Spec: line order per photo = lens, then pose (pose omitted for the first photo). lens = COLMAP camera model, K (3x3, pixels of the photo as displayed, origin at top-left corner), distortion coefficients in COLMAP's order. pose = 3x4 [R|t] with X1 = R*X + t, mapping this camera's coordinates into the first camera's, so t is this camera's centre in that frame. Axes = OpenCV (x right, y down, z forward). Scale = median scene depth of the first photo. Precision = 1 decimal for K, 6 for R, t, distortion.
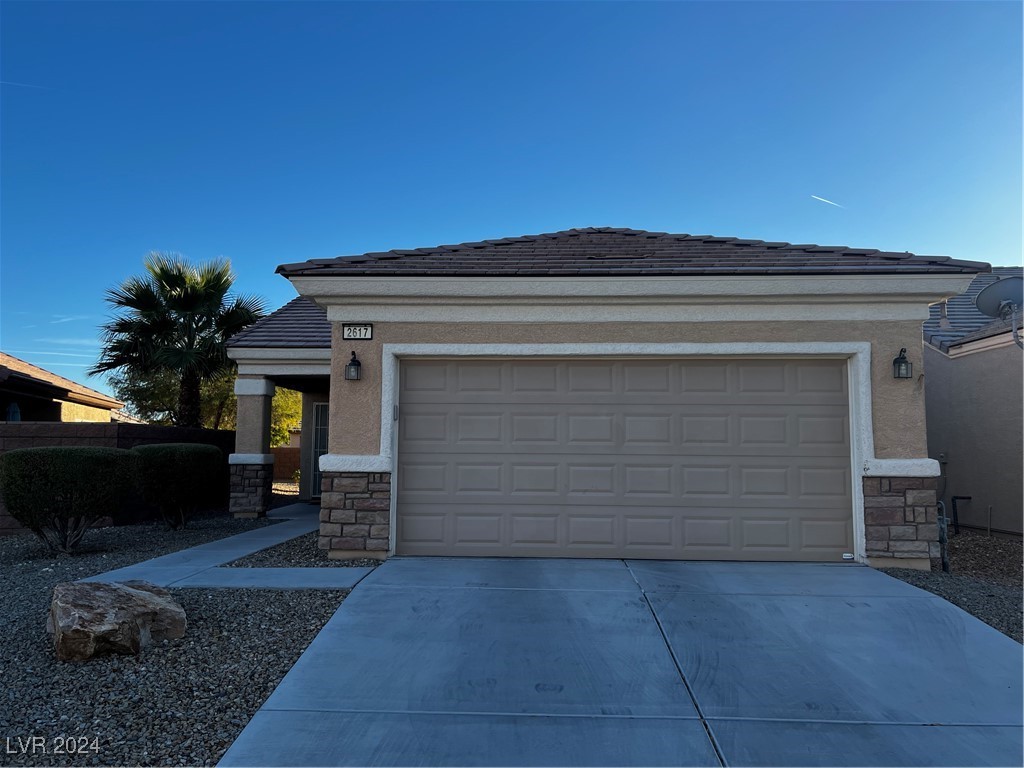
lens RADIAL K [[768.9, 0, 510.3], [0, 768.9, 377.1], [0, 0, 1]] dist [0.057062, -0.067880]
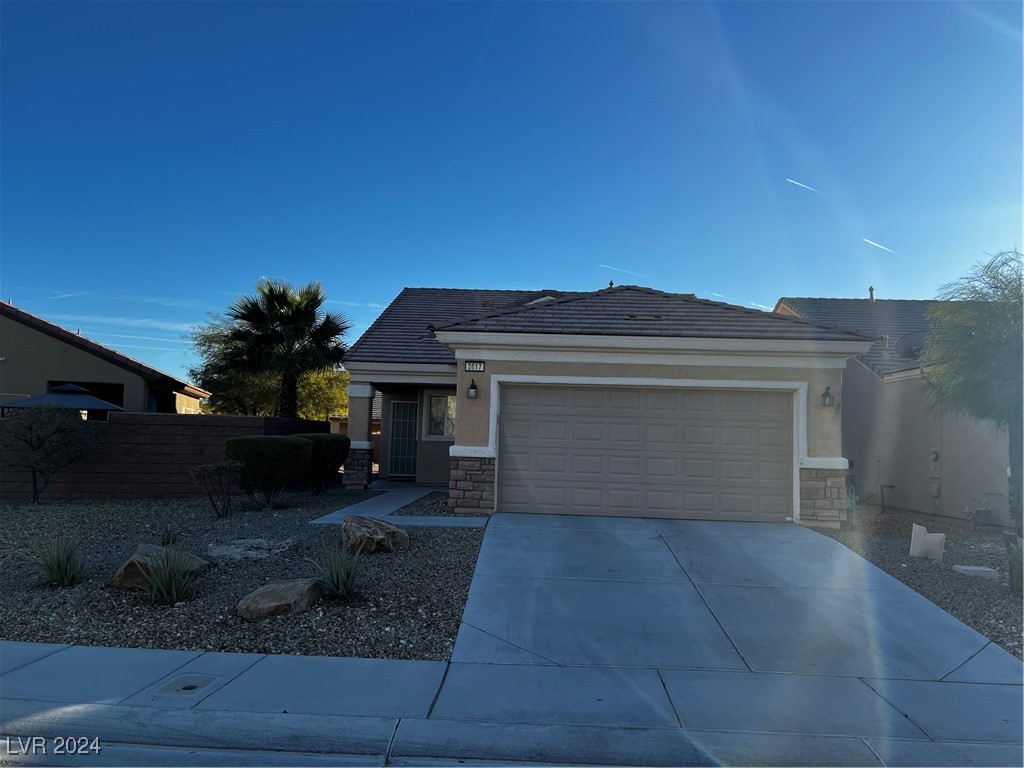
lens RADIAL K [[768.9, 0, 515.3], [0, 768.9, 379.8], [0, 0, 1]] dist [0.057062, -0.067880]
pose [[0.999697, 0.023782, 0.006368, -0.128079], [-0.023905, 0.999513, 0.020070, -0.065282], [-0.005887, -0.020216, 0.999778, -0.534831]]
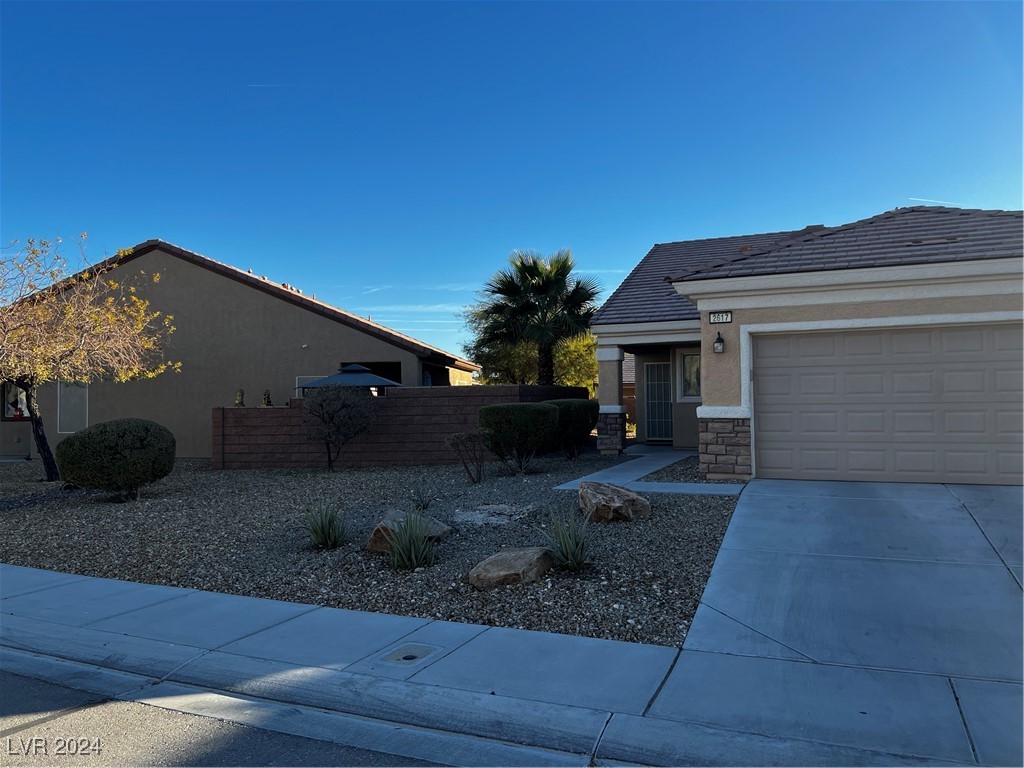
lens RADIAL K [[768.9, 0, 511.4], [0, 768.9, 382.4], [0, 0, 1]] dist [0.057062, -0.067880]
pose [[0.939748, -0.027336, -0.340773, -0.082834], [0.052191, 0.996585, 0.063981, -0.051496], [0.337861, -0.077911, 0.937966, -0.438423]]
